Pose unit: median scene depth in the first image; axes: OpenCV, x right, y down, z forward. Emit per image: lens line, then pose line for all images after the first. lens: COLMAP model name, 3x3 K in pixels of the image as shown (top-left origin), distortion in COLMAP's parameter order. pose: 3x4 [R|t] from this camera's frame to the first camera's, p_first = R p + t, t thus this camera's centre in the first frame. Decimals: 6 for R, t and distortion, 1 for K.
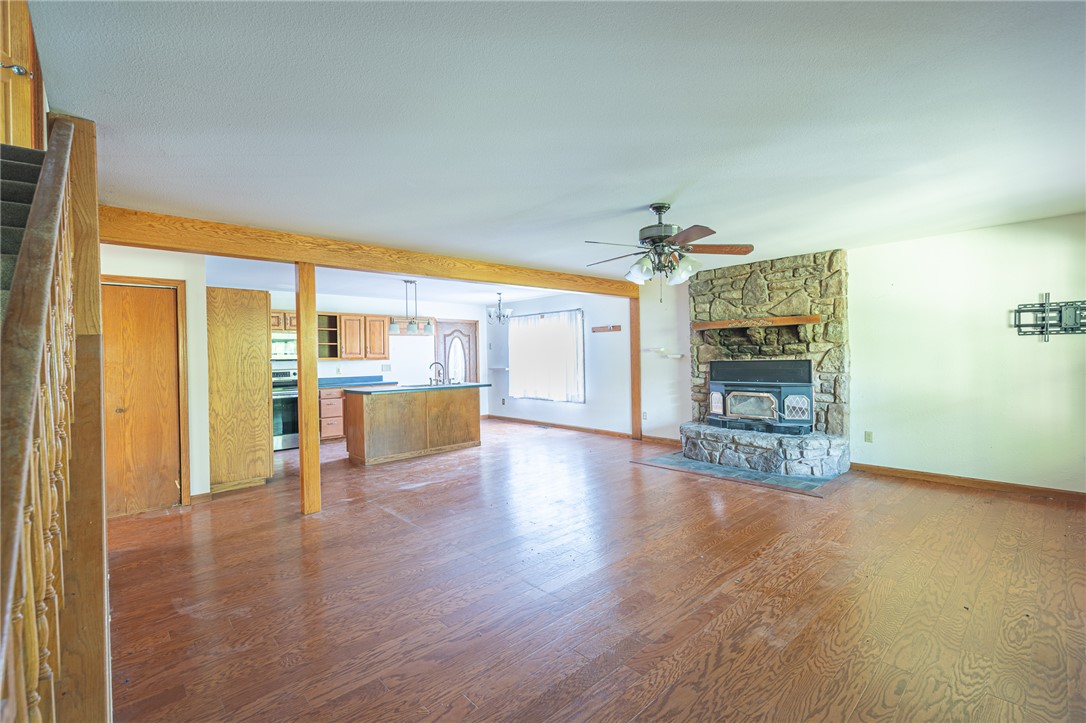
lens RADIAL K [[482.4, 0, 544.1], [0, 482.4, 362.4], [0, 0, 1]] dist [0.029966, 0.000497]
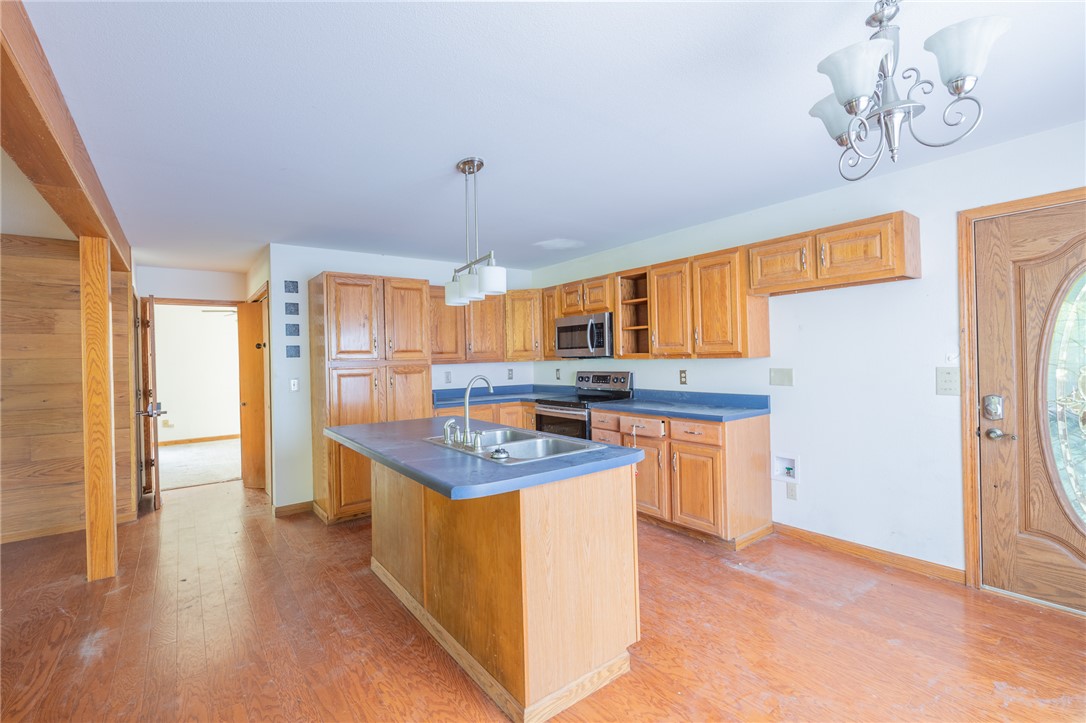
lens RADIAL K [[482.4, 0, 544.7], [0, 482.4, 356.4], [0, 0, 1]] dist [0.029966, 0.000497]
pose [[-0.098196, 0.026881, -0.994804, 0.095511], [0.014041, 0.999573, 0.025624, -0.020152], [0.995068, -0.011452, -0.098531, 0.910682]]
